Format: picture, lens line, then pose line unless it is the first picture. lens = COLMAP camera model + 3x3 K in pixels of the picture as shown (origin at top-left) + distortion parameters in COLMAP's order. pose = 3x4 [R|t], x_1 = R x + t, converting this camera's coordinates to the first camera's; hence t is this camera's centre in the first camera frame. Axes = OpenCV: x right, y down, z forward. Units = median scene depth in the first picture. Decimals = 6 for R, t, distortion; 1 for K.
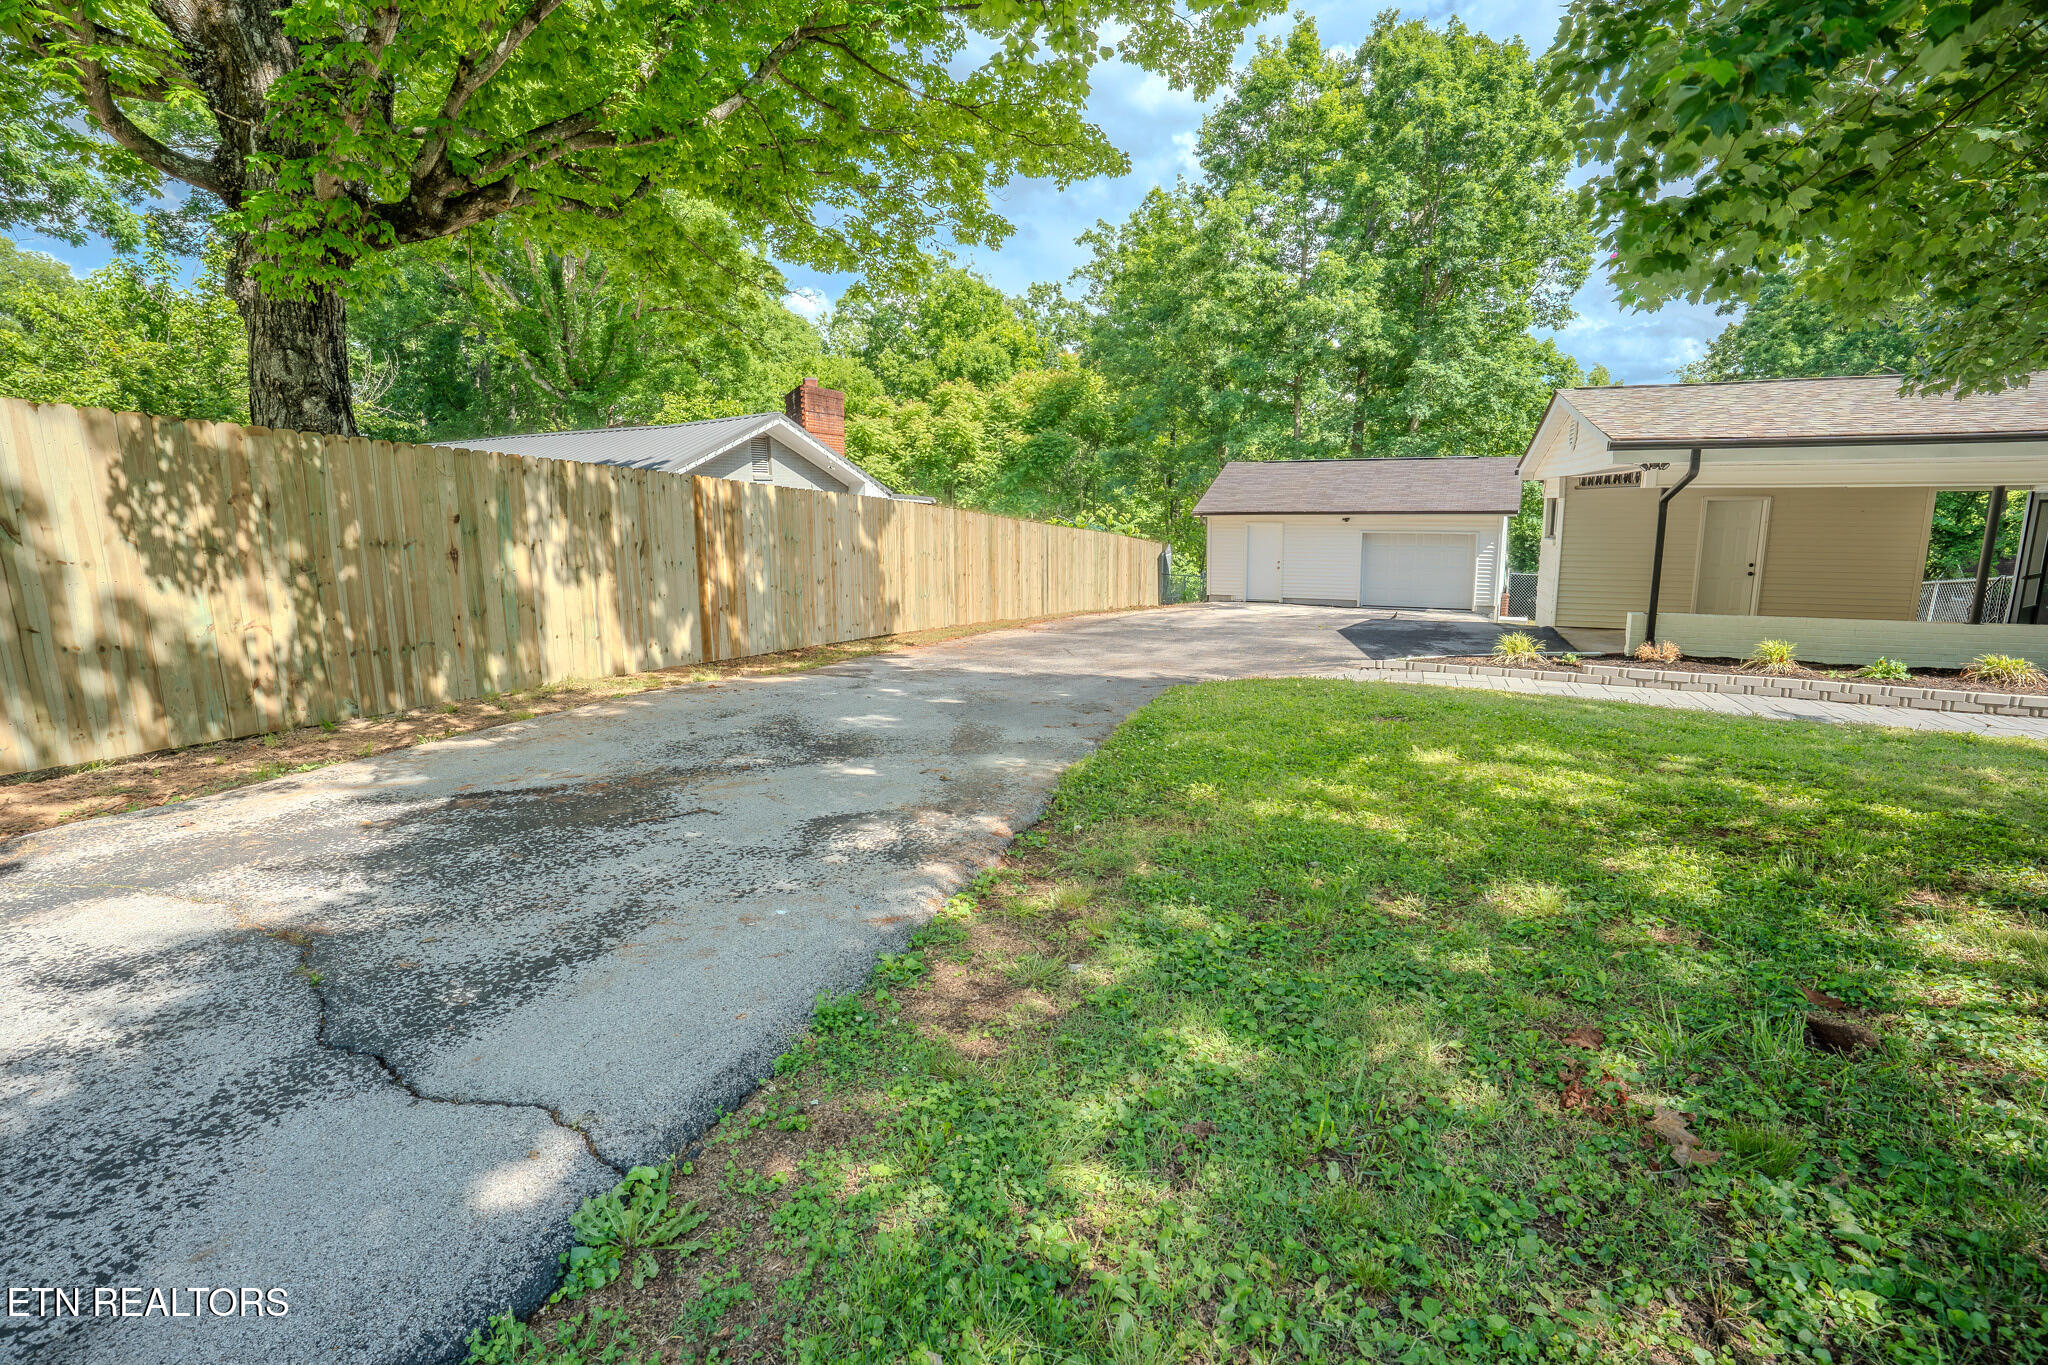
lens RADIAL K [[909.1, 0, 1034.0], [0, 909.1, 678.6], [0, 0, 1]] dist [-0.032313, 0.000995]
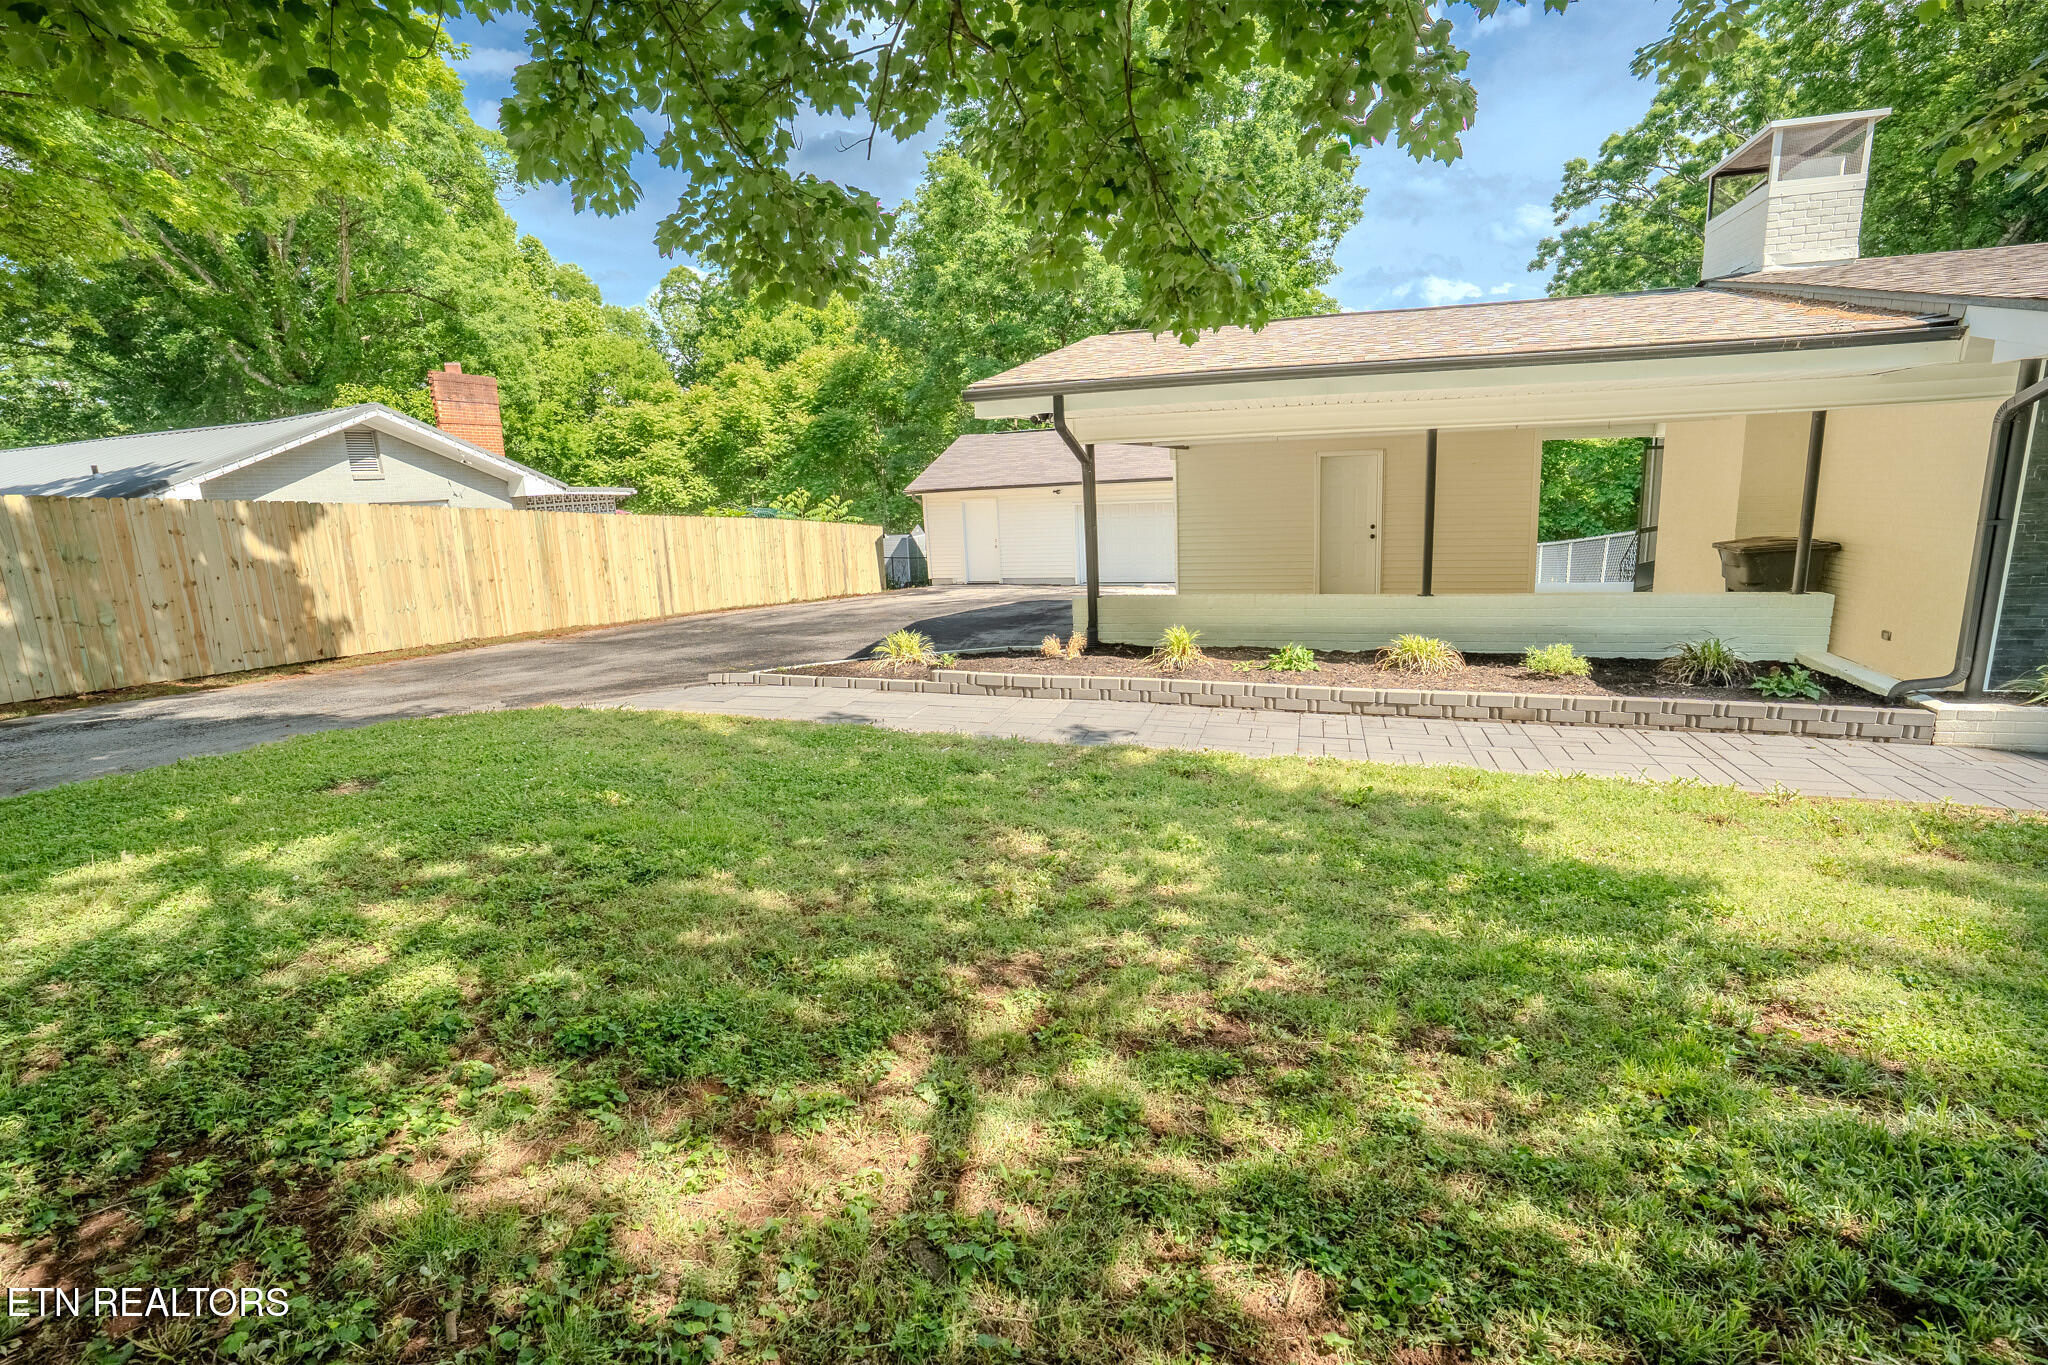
lens RADIAL K [[909.1, 0, 1008.3], [0, 909.1, 681.3], [0, 0, 1]] dist [-0.032313, 0.000995]
pose [[0.996216, -0.050909, 0.070439, 0.165511], [0.049165, 0.998445, 0.026268, -0.006455], [-0.071666, -0.022706, 0.997170, 0.043424]]
